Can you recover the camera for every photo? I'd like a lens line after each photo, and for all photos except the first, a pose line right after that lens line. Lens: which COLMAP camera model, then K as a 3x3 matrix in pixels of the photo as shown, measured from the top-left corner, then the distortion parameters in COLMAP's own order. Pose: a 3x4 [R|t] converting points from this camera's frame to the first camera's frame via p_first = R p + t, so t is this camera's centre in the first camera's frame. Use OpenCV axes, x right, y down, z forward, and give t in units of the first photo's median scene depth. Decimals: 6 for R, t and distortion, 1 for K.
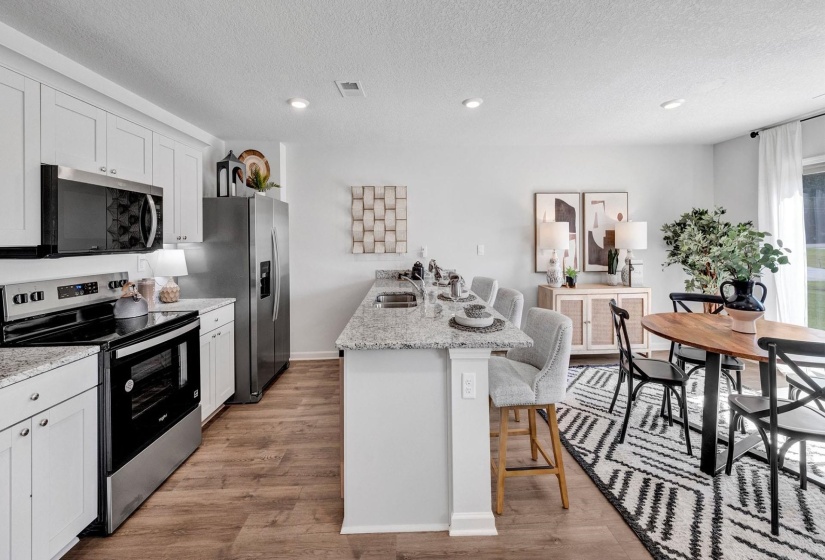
lens RADIAL K [[306.2, 0, 409.8], [0, 306.2, 238.6], [0, 0, 1]] dist [0.011609, -0.004181]
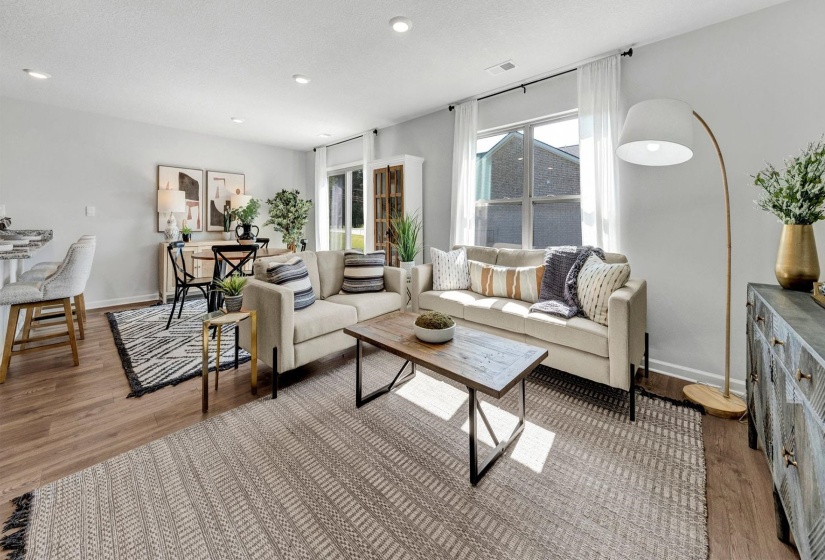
lens RADIAL K [[306.2, 0, 422.4], [0, 306.2, 220.6], [0, 0, 1]] dist [0.011609, -0.004181]
pose [[0.687837, 0.015783, 0.725693, 0.353972], [-0.013801, 0.999867, -0.008665, 0.087245], [-0.725734, -0.004055, 0.687964, -0.800169]]
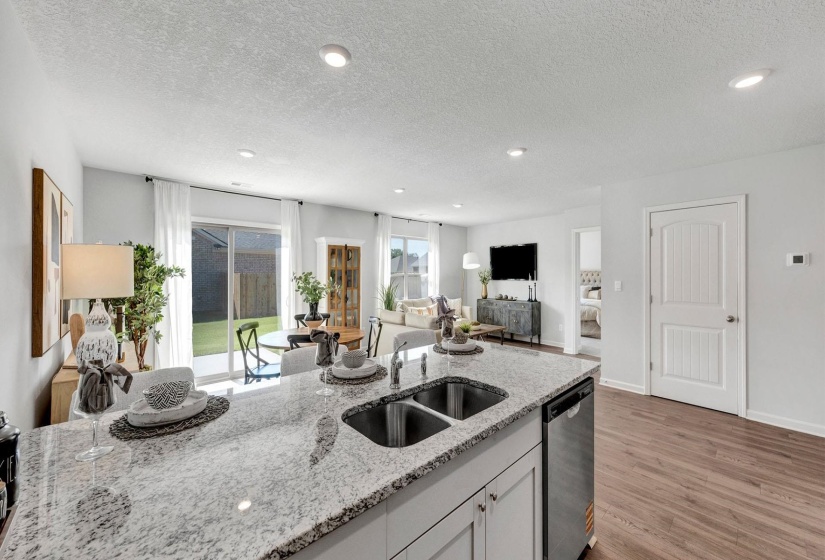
lens RADIAL K [[306.2, 0, 413.4], [0, 306.2, 275.9], [0, 0, 1]] dist [0.011609, -0.004181]
pose [[-0.650830, 0.007752, 0.759184, -0.365318], [0.007828, 0.999963, -0.003500, 0.006554], [-0.759183, 0.003666, -0.650867, 1.257824]]
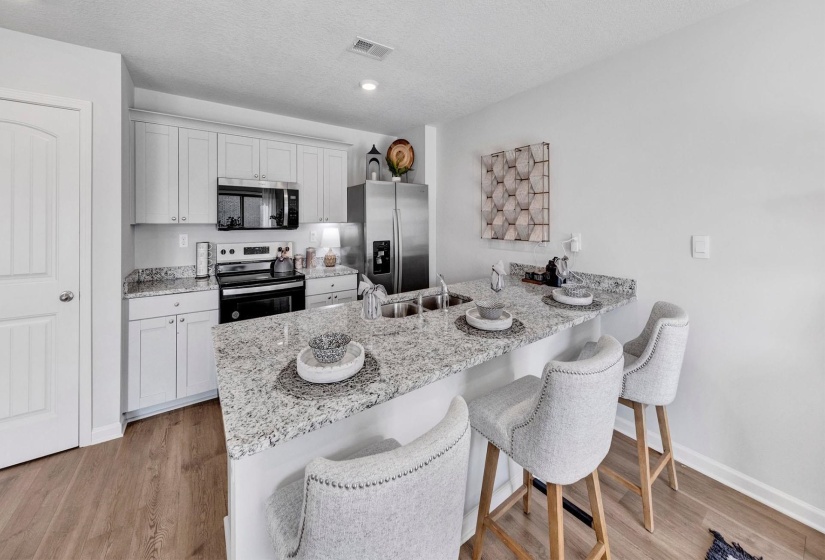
lens RADIAL K [[306.2, 0, 417.4], [0, 306.2, 222.3], [0, 0, 1]] dist [0.011609, -0.004181]
pose [[0.565741, 0.012161, -0.824494, 0.533394], [-0.003018, 0.999915, 0.012678, -0.005780], [0.824578, -0.004684, 0.565729, 0.540784]]
